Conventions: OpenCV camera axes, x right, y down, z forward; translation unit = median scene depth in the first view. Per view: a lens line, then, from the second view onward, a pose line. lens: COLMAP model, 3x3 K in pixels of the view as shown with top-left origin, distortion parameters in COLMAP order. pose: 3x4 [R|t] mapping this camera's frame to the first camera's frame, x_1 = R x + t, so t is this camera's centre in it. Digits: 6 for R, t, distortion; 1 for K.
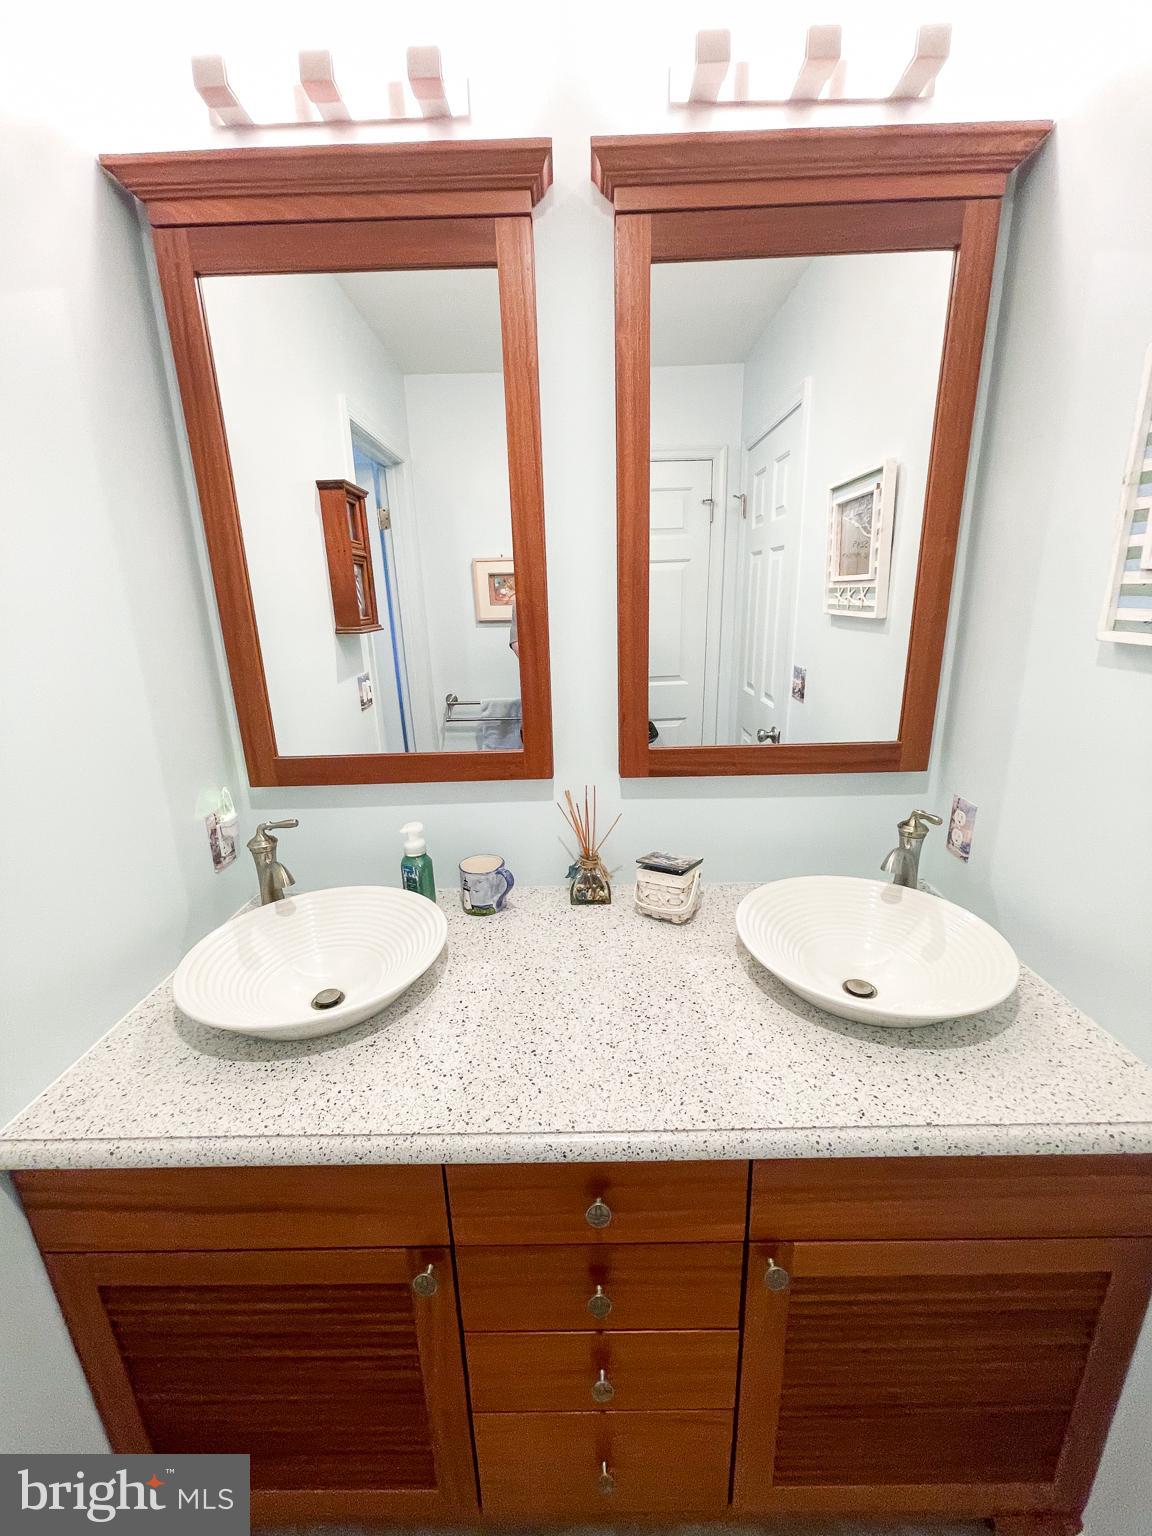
lens RADIAL K [[612.8, 0, 576.0], [0, 612.8, 768.0], [0, 0, 1]] dist [-0.003116, -0.000257]
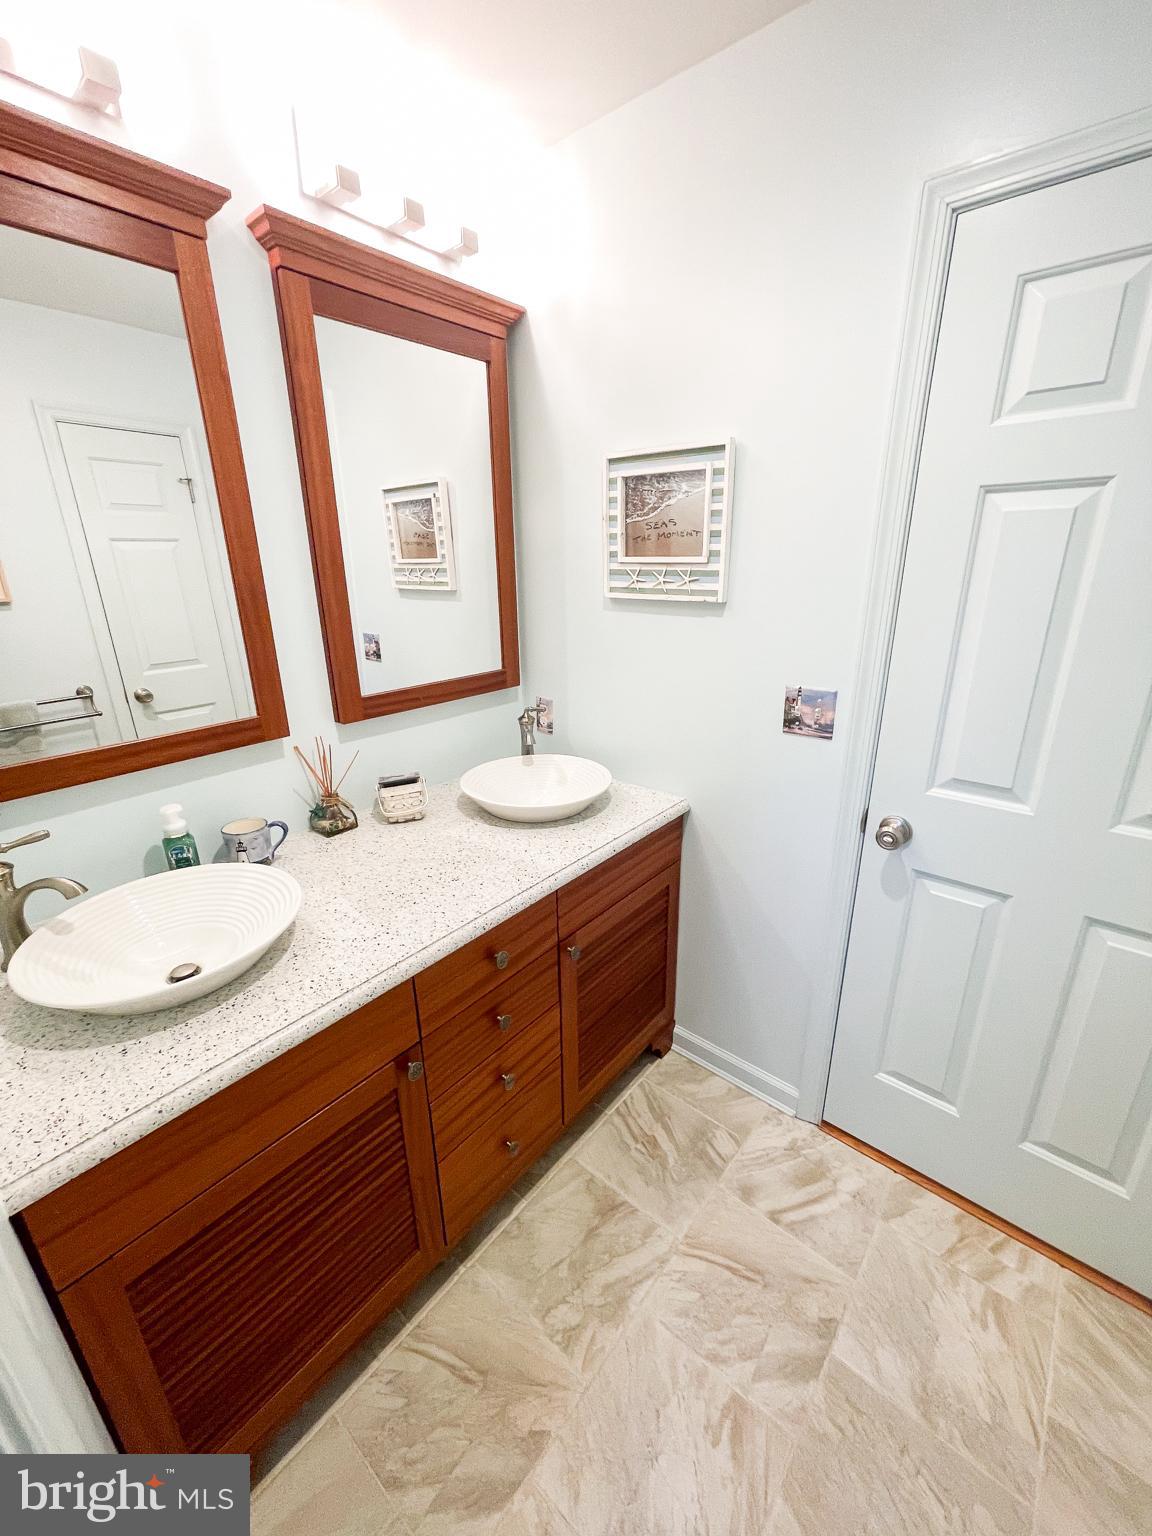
lens RADIAL K [[612.8, 0, 576.0], [0, 612.8, 768.0], [0, 0, 1]] dist [-0.003116, -0.000257]
pose [[0.640024, -0.233453, 0.732030, -0.600172], [0.207406, 0.969850, 0.127960, 0.044020], [-0.739832, 0.069930, 0.669147, -0.179710]]
